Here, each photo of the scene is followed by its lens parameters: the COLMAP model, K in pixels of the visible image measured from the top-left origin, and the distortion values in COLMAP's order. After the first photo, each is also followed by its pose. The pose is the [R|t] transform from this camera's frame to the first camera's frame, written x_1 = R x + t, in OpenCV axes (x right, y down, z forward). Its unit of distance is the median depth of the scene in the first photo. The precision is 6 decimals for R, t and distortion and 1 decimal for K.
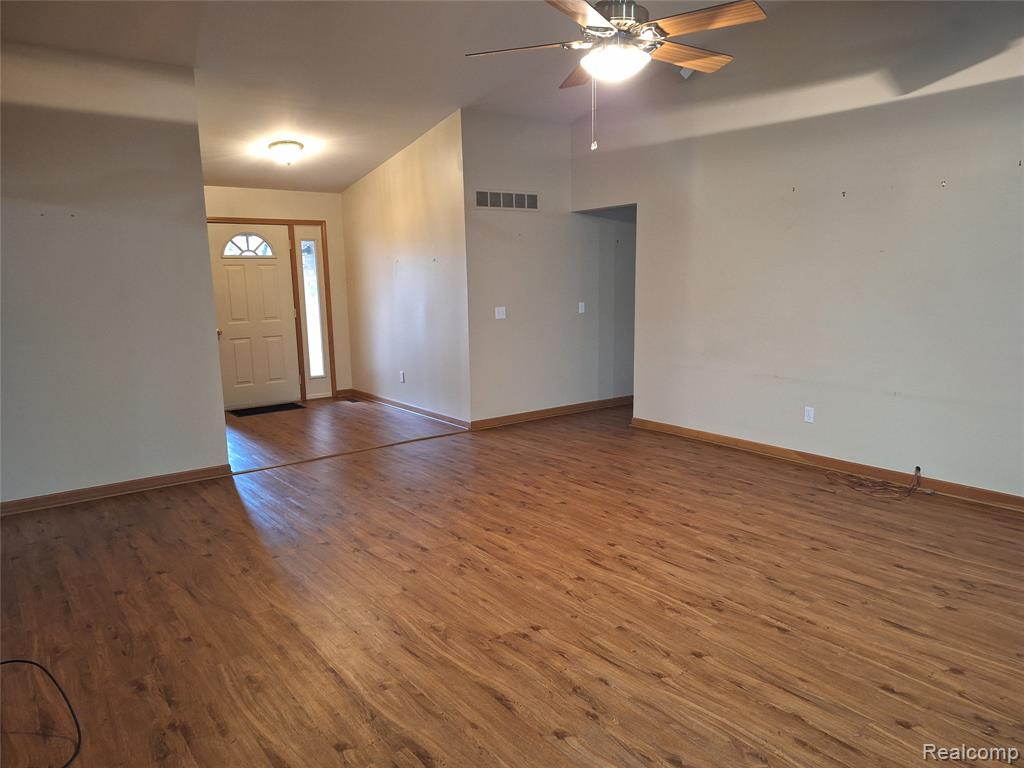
lens RADIAL K [[703.4, 0, 512.0], [0, 703.4, 384.0], [0, 0, 1]] dist [0.098738, -0.124882]
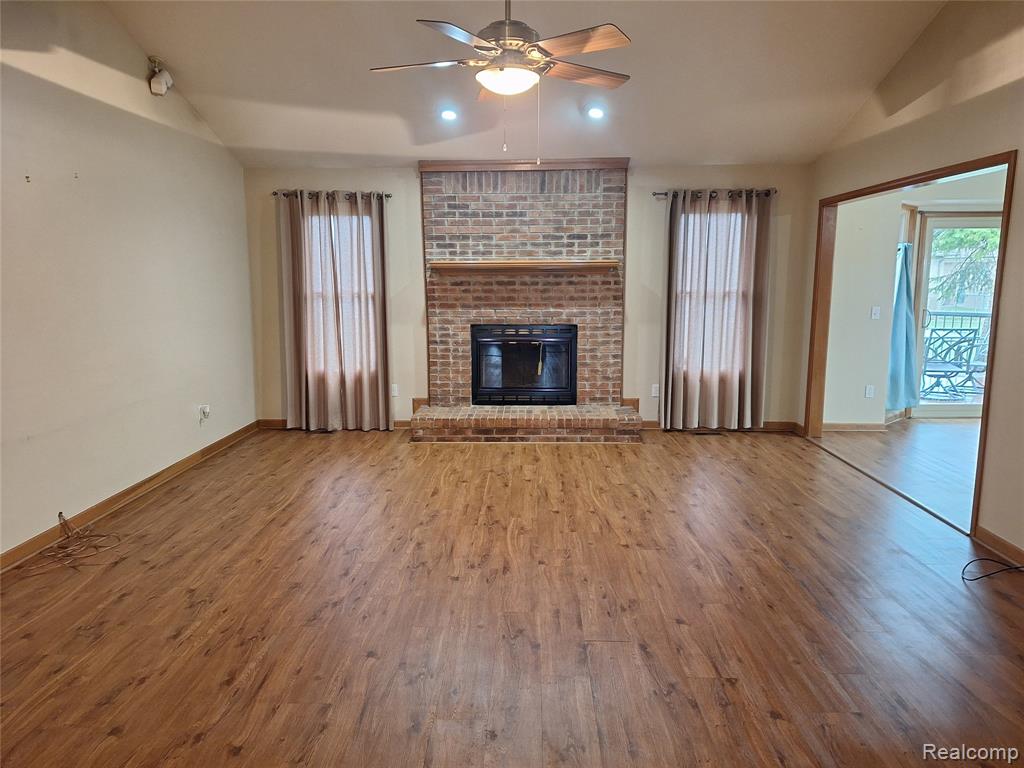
lens RADIAL K [[710.6, 0, 510.2], [0, 710.6, 395.0], [0, 0, 1]] dist [0.116911, -0.170622]
pose [[-0.783178, -0.085918, 0.615833, -0.601016], [0.110413, 0.955452, 0.273716, -0.315415], [-0.611916, 0.282364, -0.738802, 2.062790]]
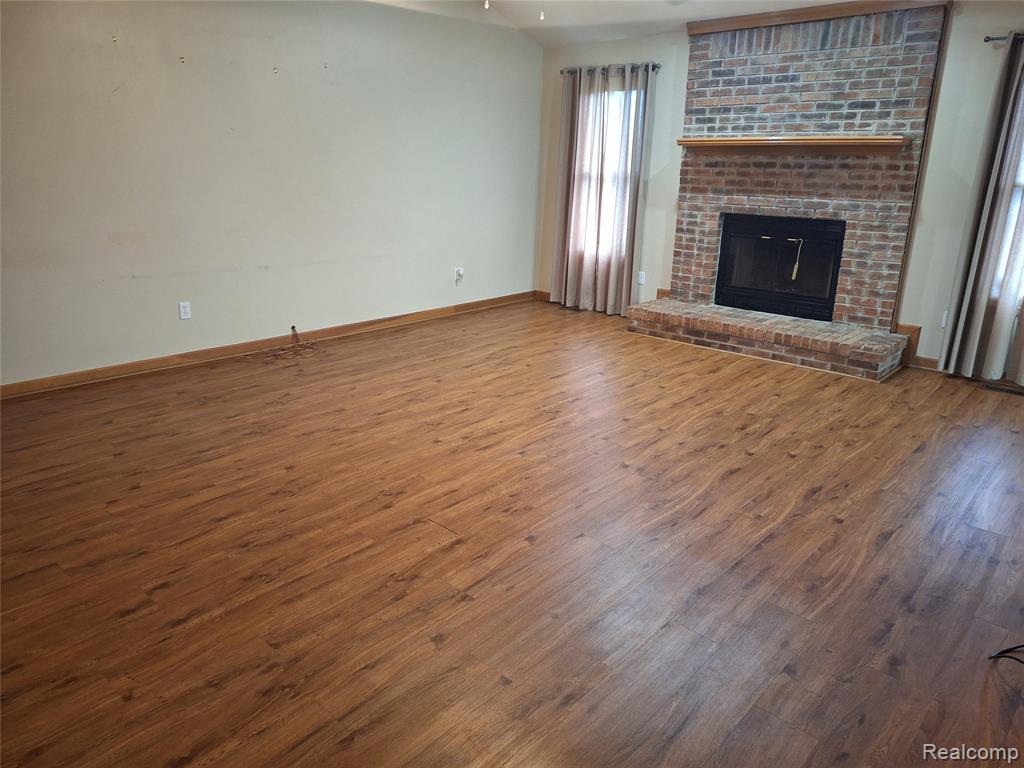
lens RADIAL K [[703.4, 0, 512.0], [0, 703.4, 384.0], [0, 0, 1]] dist [0.098738, -0.124882]
pose [[-0.180953, -0.288794, 0.940135, -1.013622], [0.137588, 0.939082, 0.314953, -0.184134], [-0.973820, 0.186343, -0.130195, 1.330822]]
